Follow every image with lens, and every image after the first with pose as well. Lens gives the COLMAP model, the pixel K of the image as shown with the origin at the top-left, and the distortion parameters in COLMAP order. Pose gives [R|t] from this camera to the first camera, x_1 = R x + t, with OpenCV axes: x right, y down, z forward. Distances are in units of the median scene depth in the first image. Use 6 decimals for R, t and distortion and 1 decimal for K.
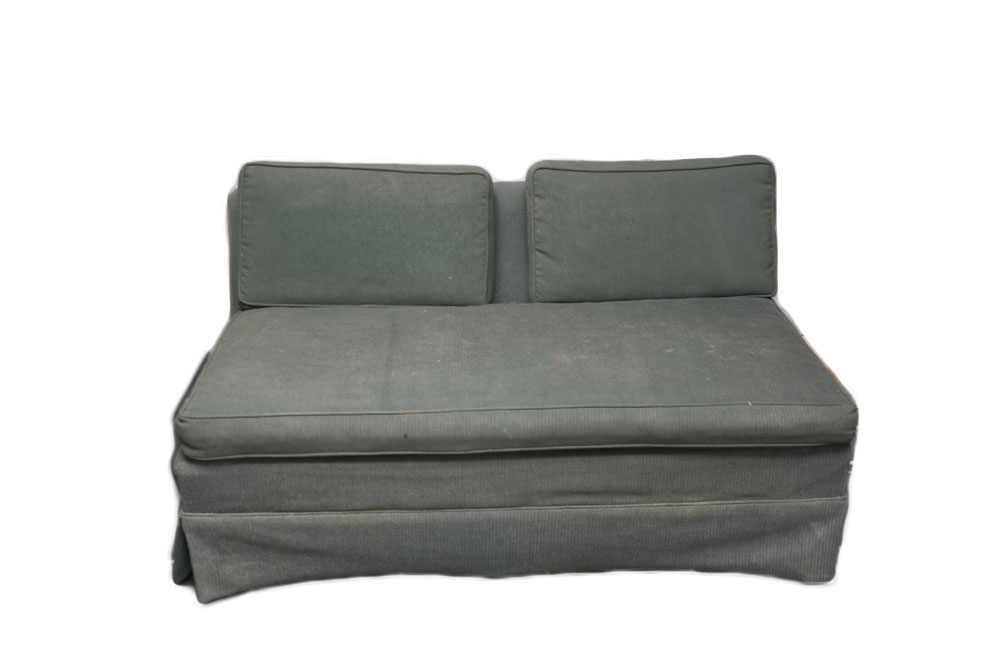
lens RADIAL K [[1033.6, 0, 499.1], [0, 1033.6, 330.7], [0, 0, 1]] dist [-0.013016, 0.000000]
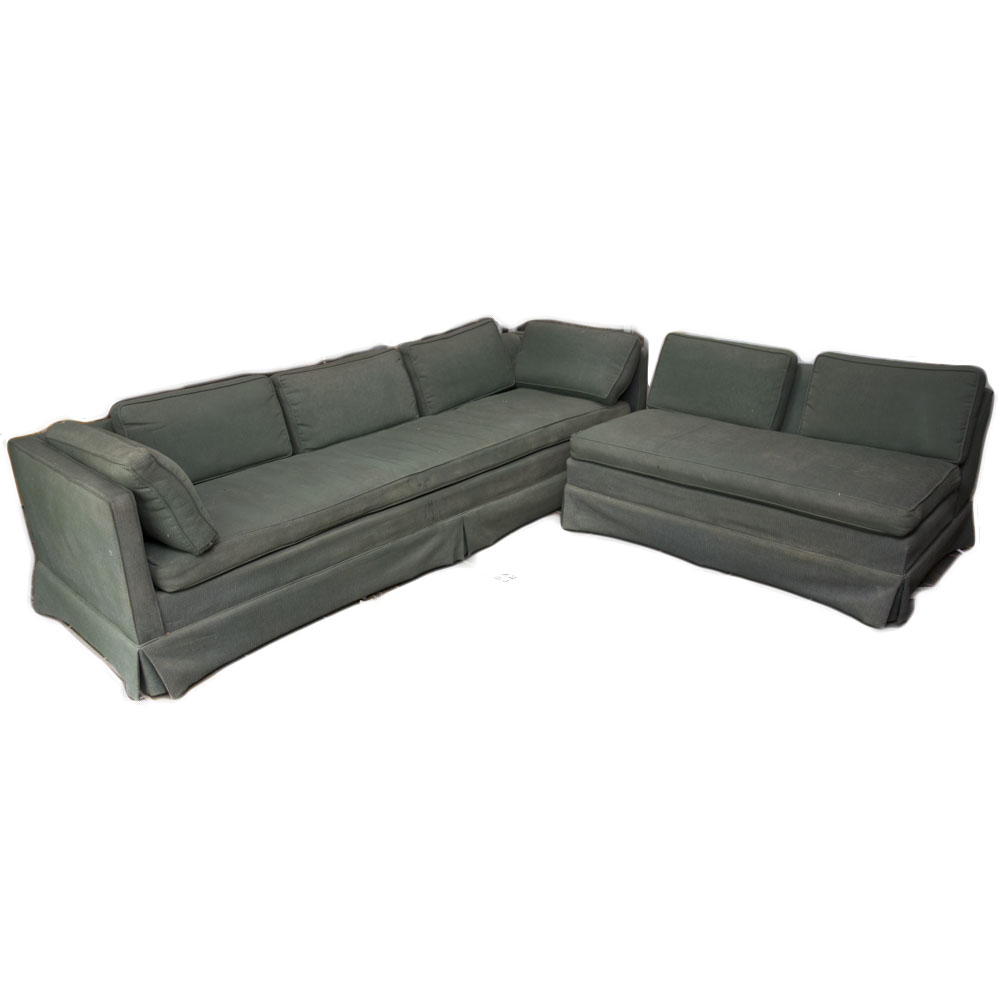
lens RADIAL K [[794.9, 0, 498.6], [0, 794.9, 497.2], [0, 0, 1]] dist [-0.088103, 0.001972]
pose [[0.698694, 0.234286, -0.675971, 0.676353], [-0.254385, 0.964468, 0.071340, 0.119572], [0.668667, 0.122112, 0.733467, -0.264524]]
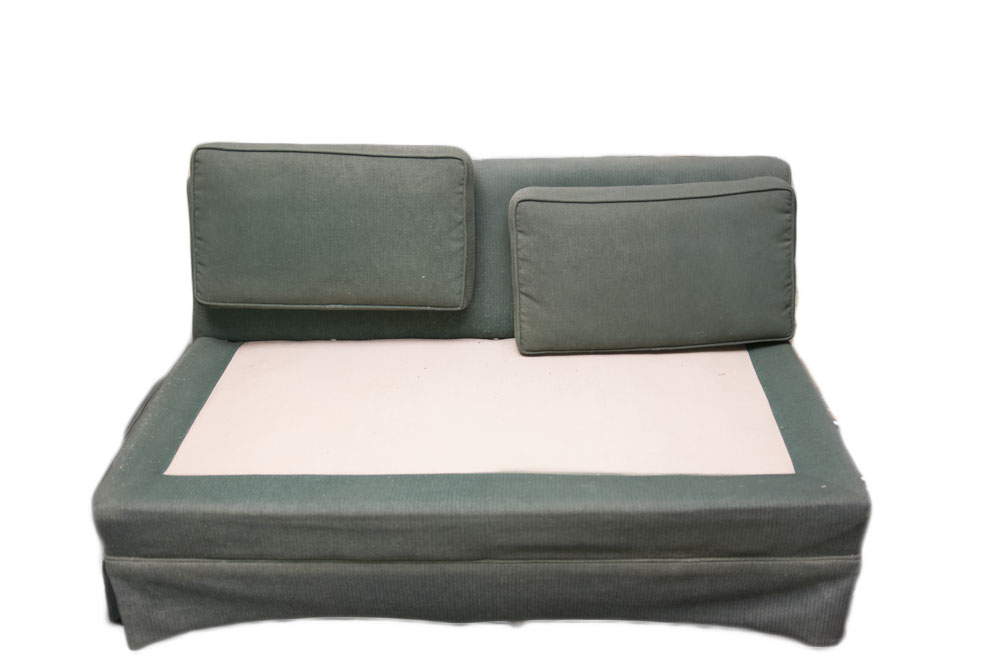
lens RADIAL K [[845.7, 0, 498.3], [0, 845.7, 360.4], [0, 0, 1]] dist [-0.025820, 0.000507]
pose [[0.997379, 0.016929, -0.070352, 0.082929], [-0.006956, 0.990177, 0.139647, -0.096324], [0.072025, -0.138792, 0.987699, 0.315837]]
